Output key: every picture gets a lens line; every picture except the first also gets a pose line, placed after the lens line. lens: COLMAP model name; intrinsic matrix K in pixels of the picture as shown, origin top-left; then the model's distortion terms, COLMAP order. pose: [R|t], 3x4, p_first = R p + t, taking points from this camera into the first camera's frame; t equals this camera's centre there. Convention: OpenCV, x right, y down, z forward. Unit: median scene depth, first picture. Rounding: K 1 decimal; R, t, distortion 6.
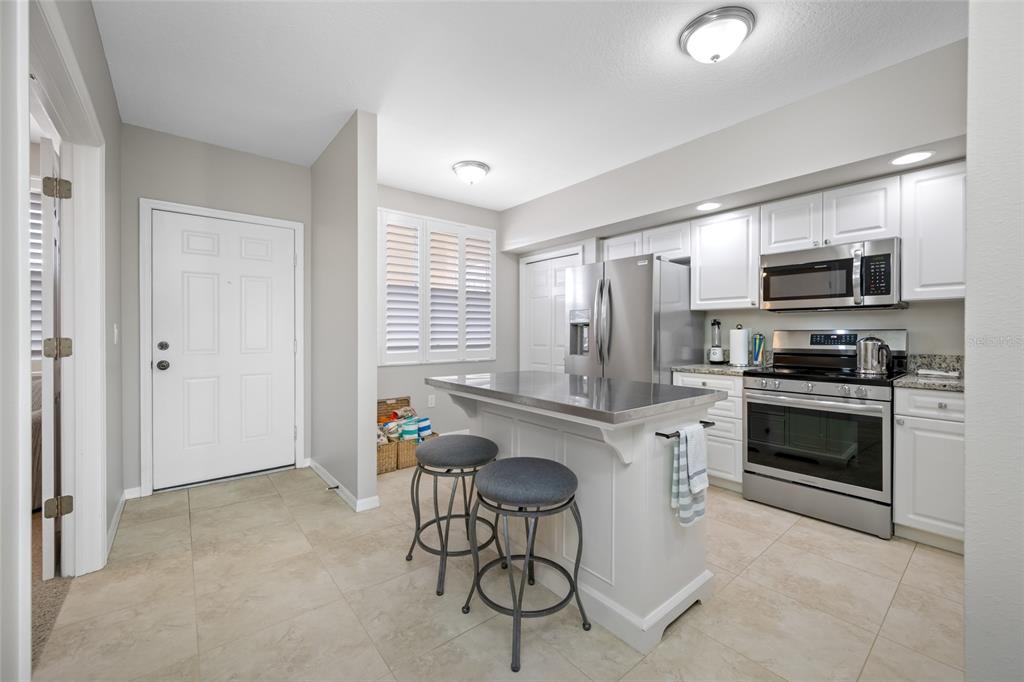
lens RADIAL K [[409.0, 0, 524.5], [0, 409.0, 331.1], [0, 0, 1]] dist [0.002833, -0.000866]
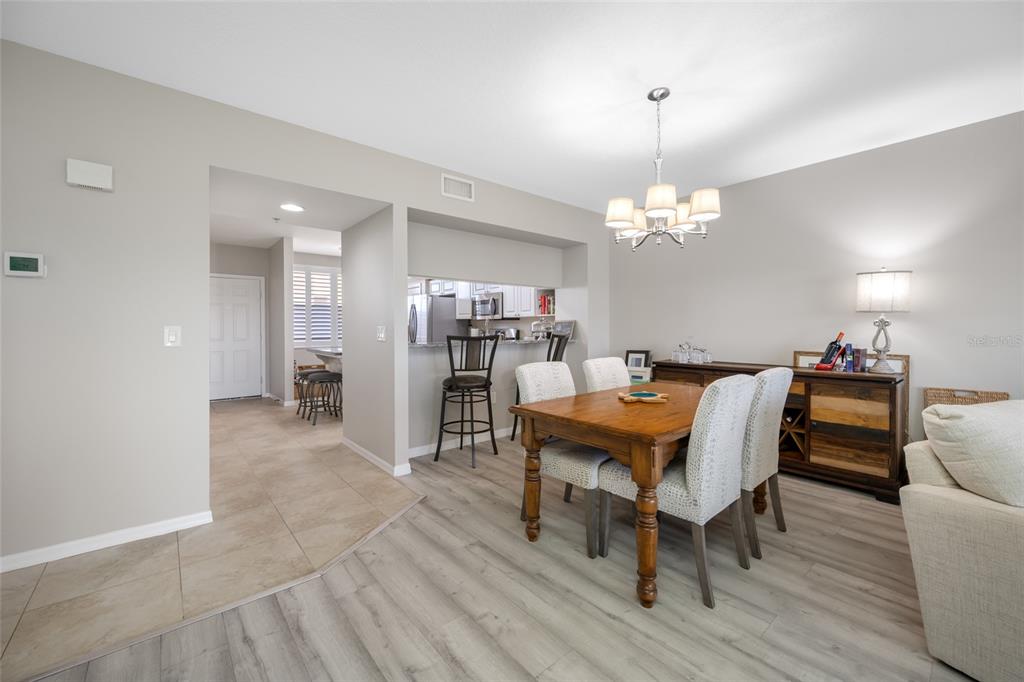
lens RADIAL K [[409.0, 0, 518.5], [0, 409.0, 331.4], [0, 0, 1]] dist [0.002833, -0.000866]
pose [[0.999988, 0.003496, 0.003370, 0.769947], [-0.003512, 0.999983, 0.004728, -0.001574], [-0.003354, -0.004740, 0.999983, -1.120643]]
